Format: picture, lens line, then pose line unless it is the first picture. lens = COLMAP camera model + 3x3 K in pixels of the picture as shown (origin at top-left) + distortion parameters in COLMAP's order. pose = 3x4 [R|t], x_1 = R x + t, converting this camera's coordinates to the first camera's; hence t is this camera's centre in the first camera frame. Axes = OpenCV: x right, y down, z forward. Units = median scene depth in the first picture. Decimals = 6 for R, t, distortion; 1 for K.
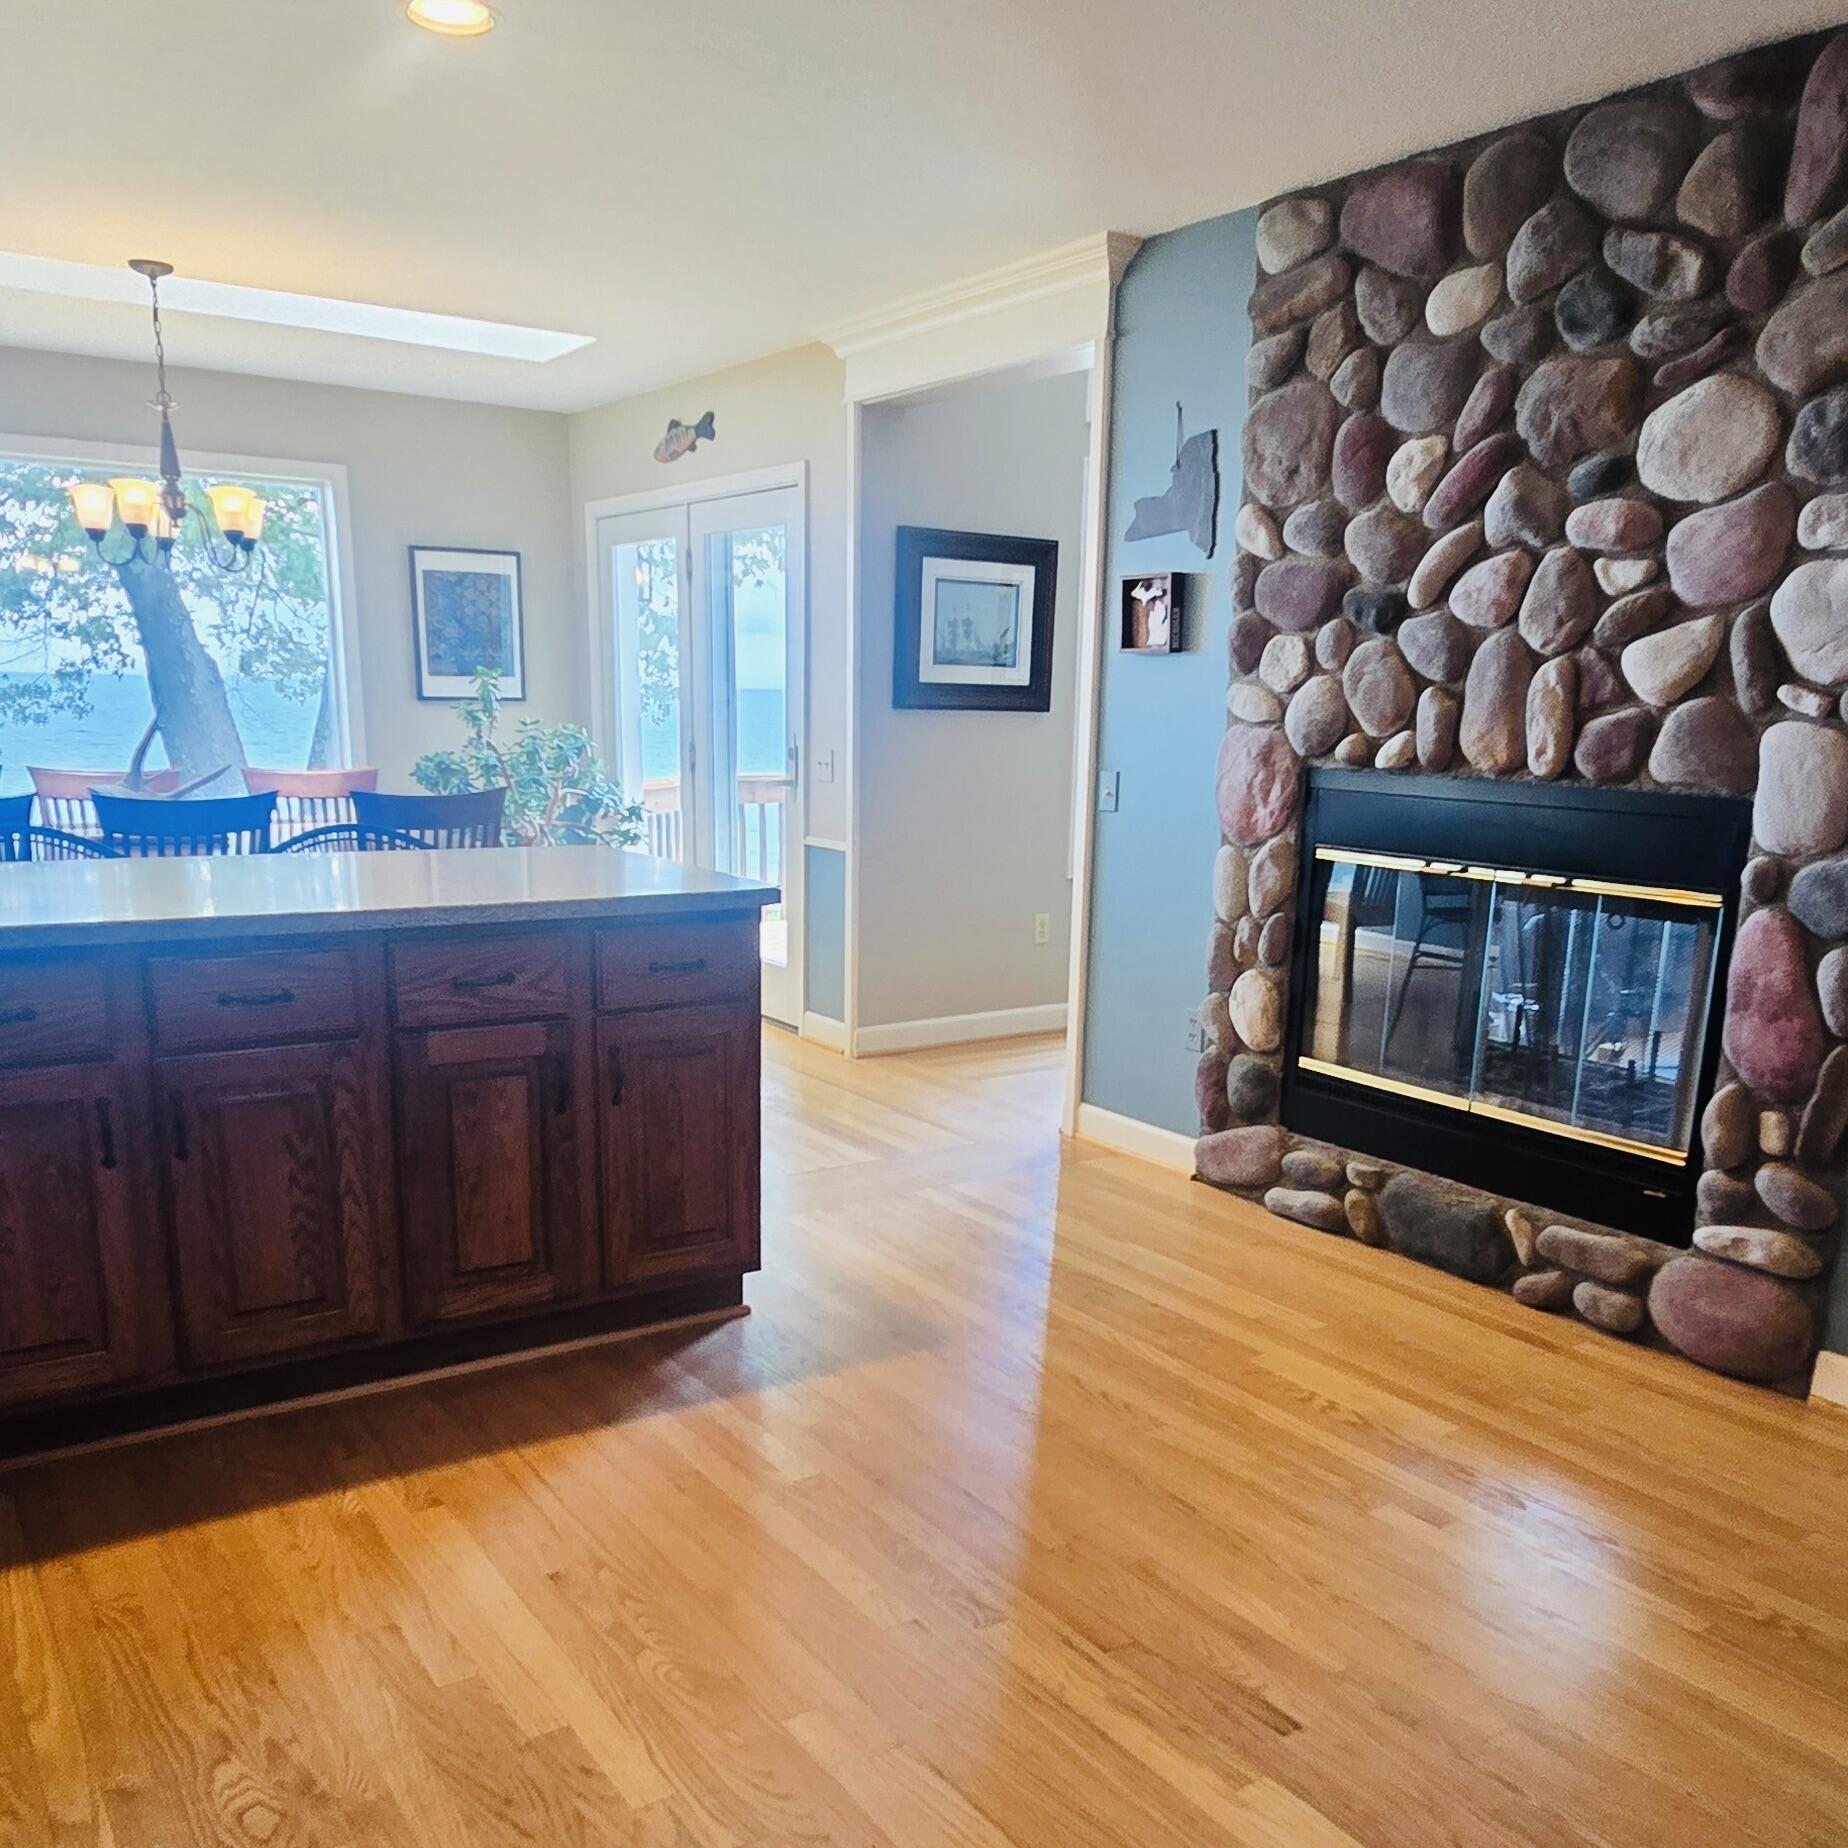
lens RADIAL K [[1634.1, 0, 917.7], [0, 1634.1, 1122.9], [0, 0, 1]] dist [-0.010217, -0.004801]
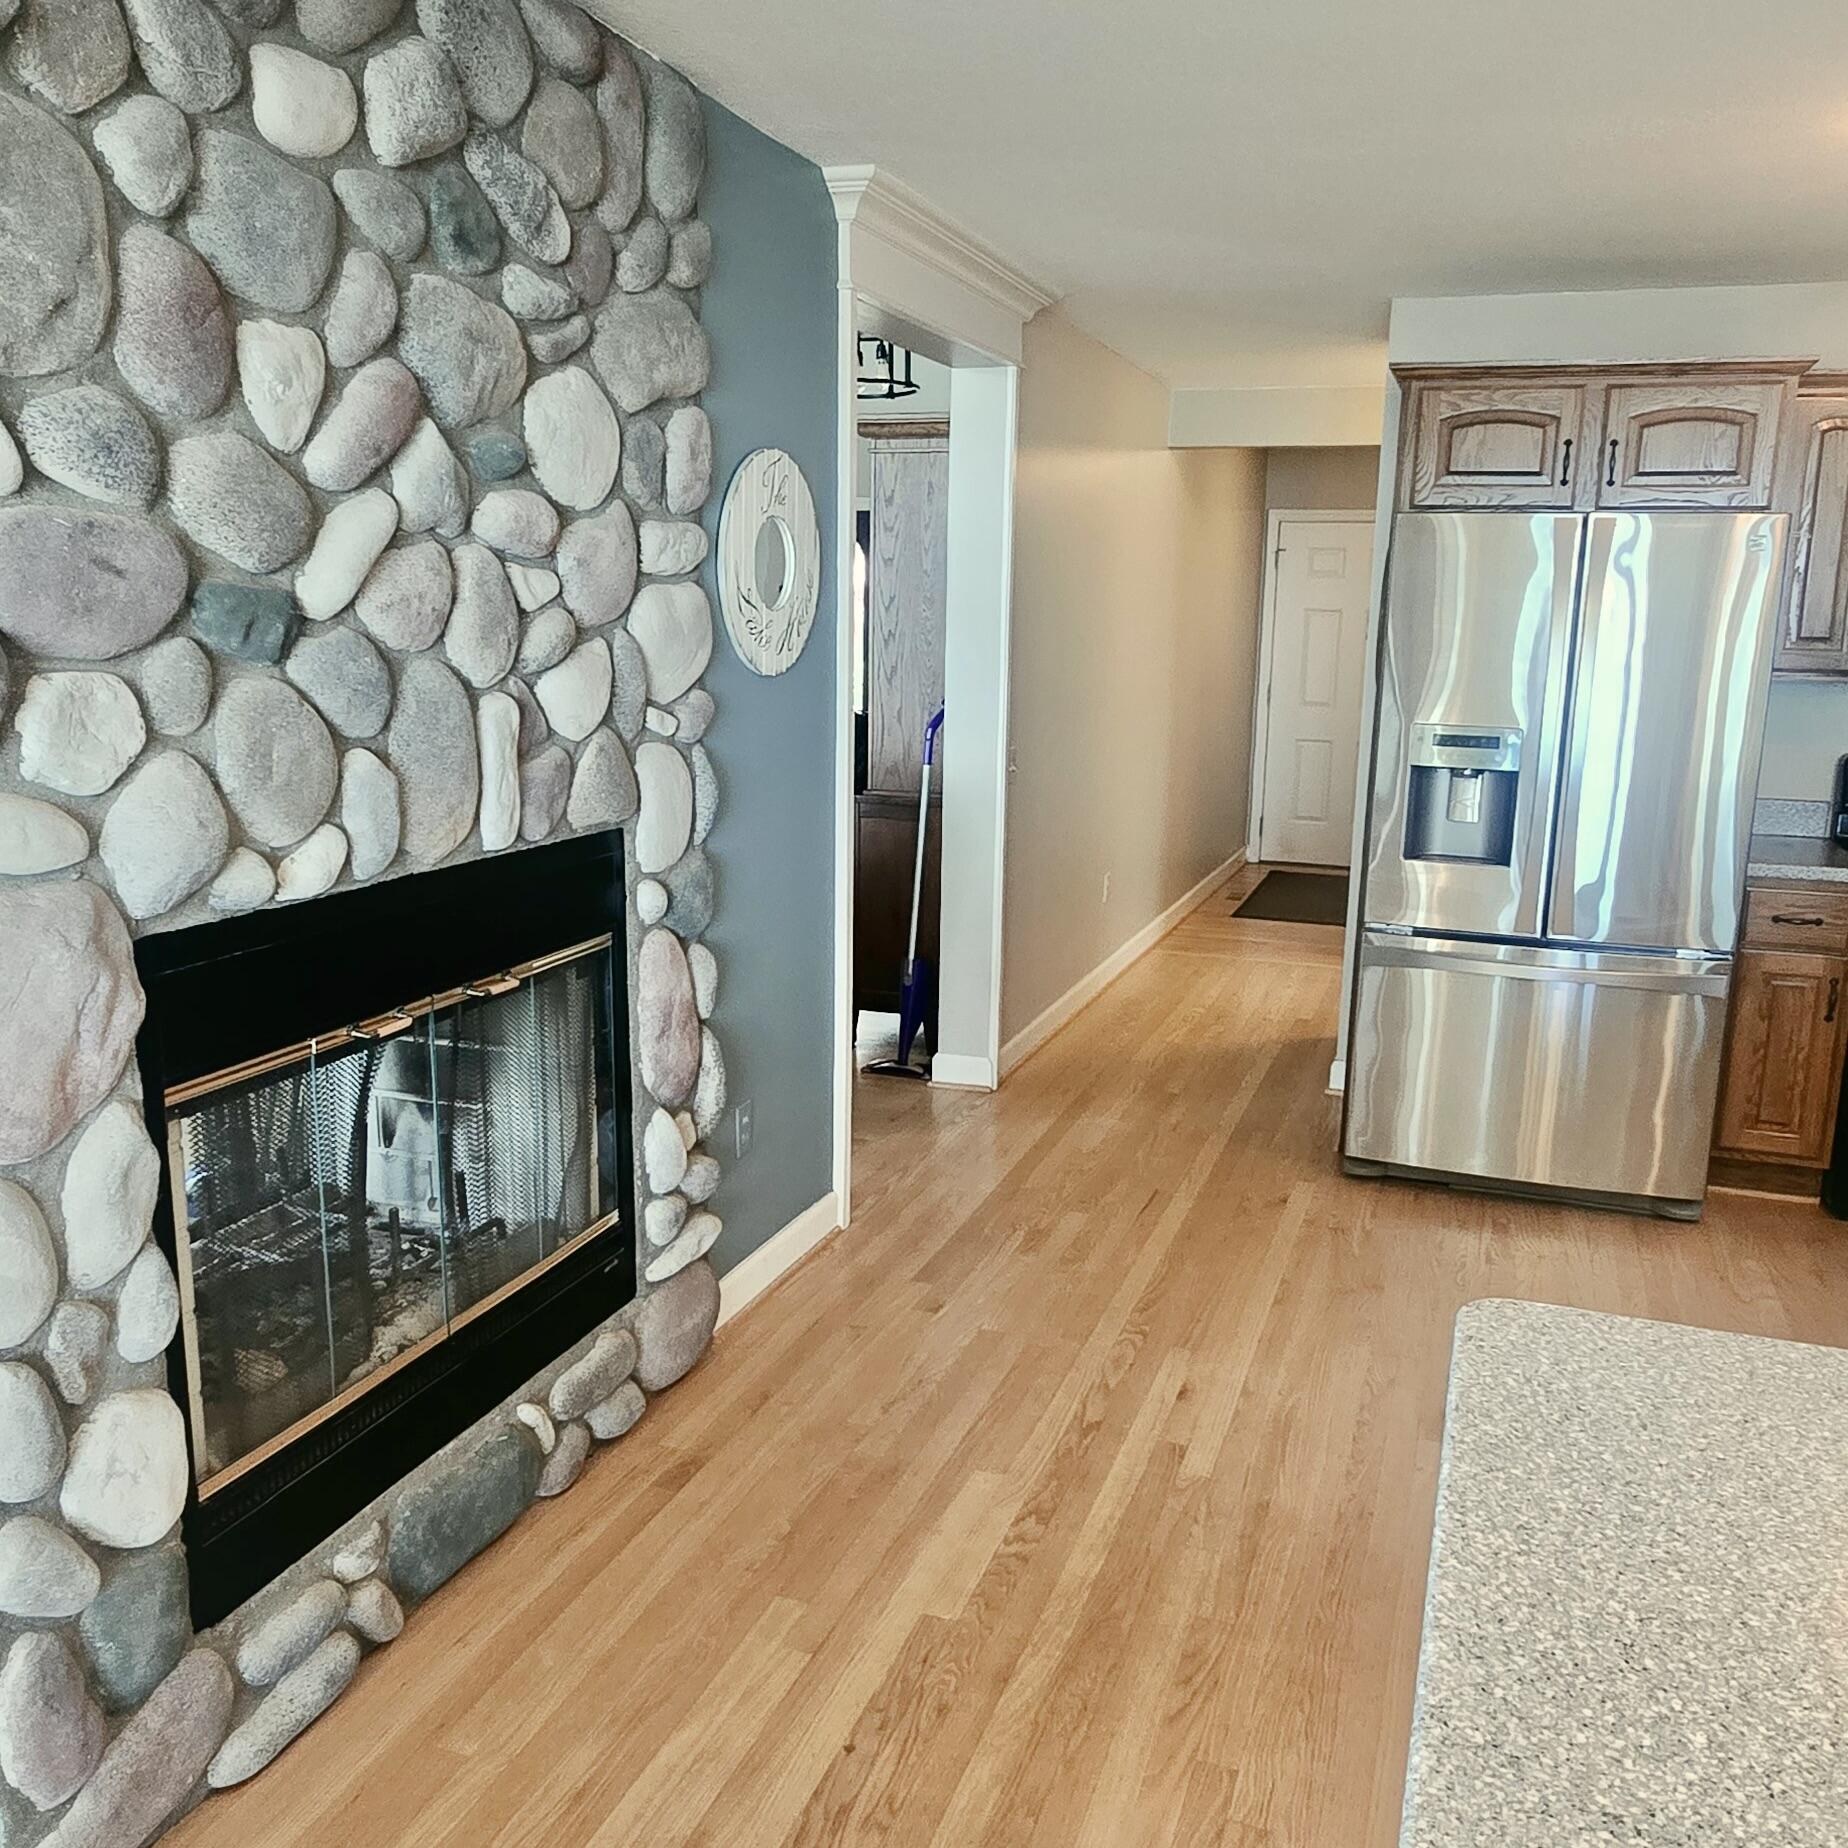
lens RADIAL K [[1626.0, 0, 924.0], [0, 1626.0, 924.0], [0, 0, 1]] dist [-0.003954, -0.003523]
pose [[-0.595848, -0.185522, 0.781375, -0.304228], [0.174493, 0.919801, 0.351451, -0.401834], [-0.783911, 0.345755, -0.515690, 1.229020]]
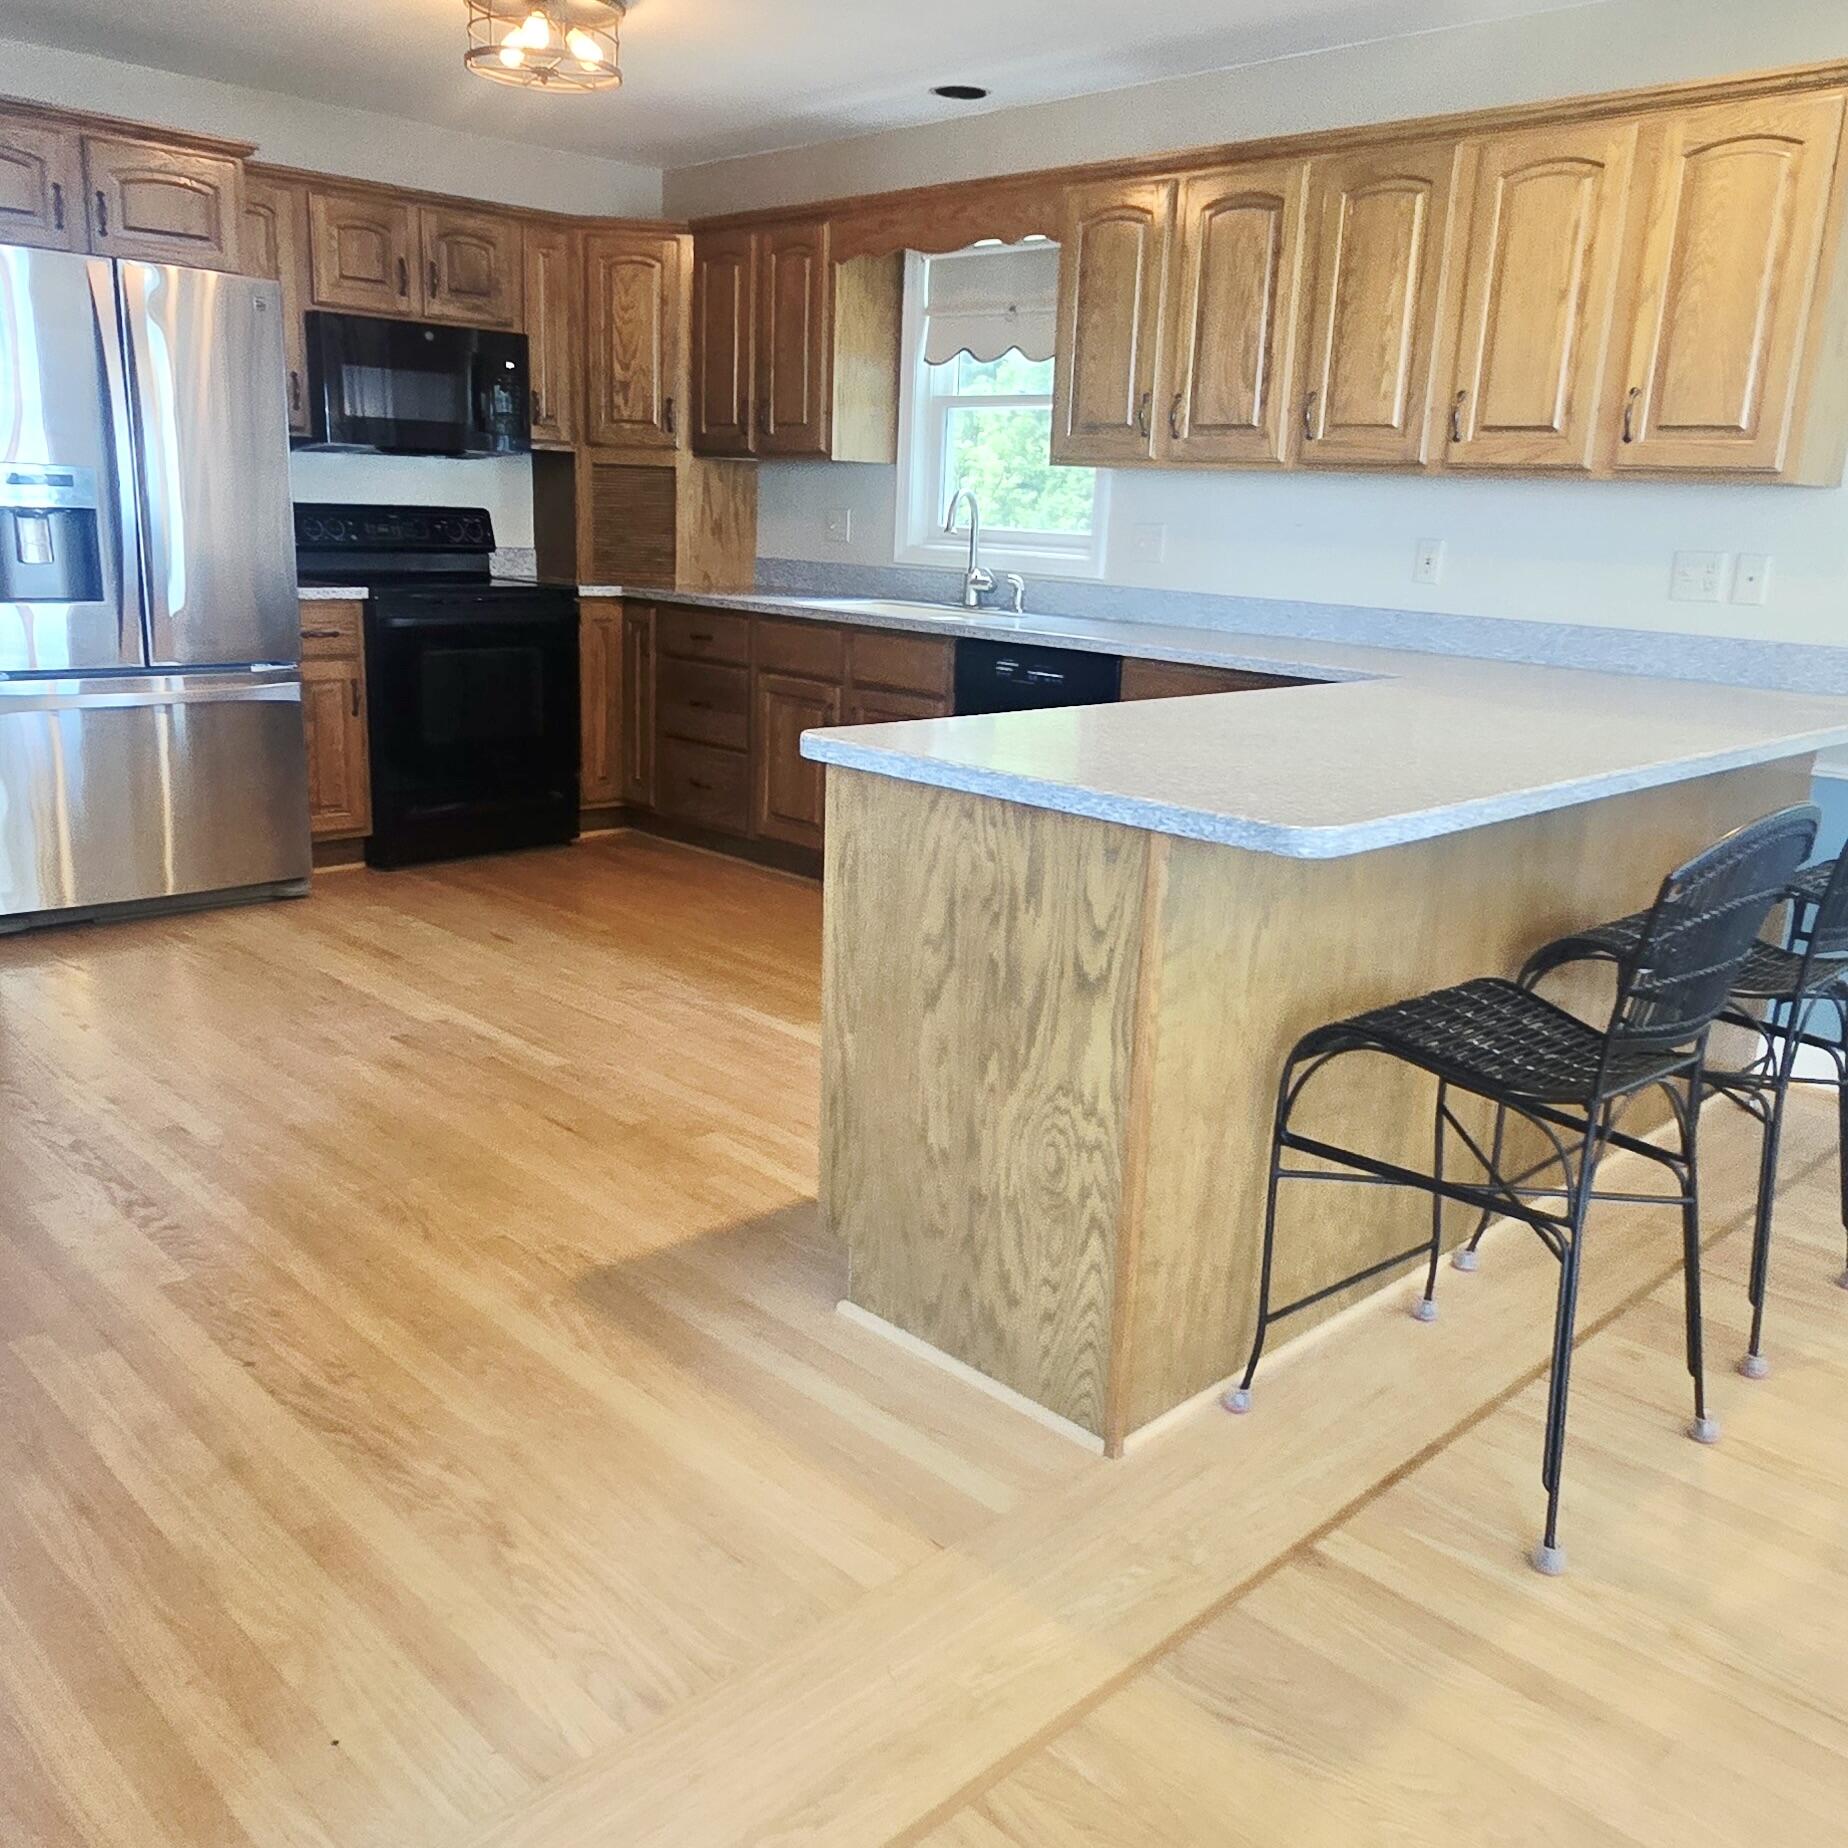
lens RADIAL K [[1626.0, 0, 924.0], [0, 1626.0, 924.0], [0, 0, 1]] dist [-0.003954, -0.003523]
pose [[-0.980763, -0.015864, -0.194558, 0.005961], [-0.109739, 0.869088, 0.482332, -0.404938], [0.161436, 0.494404, -0.854110, 1.567691]]
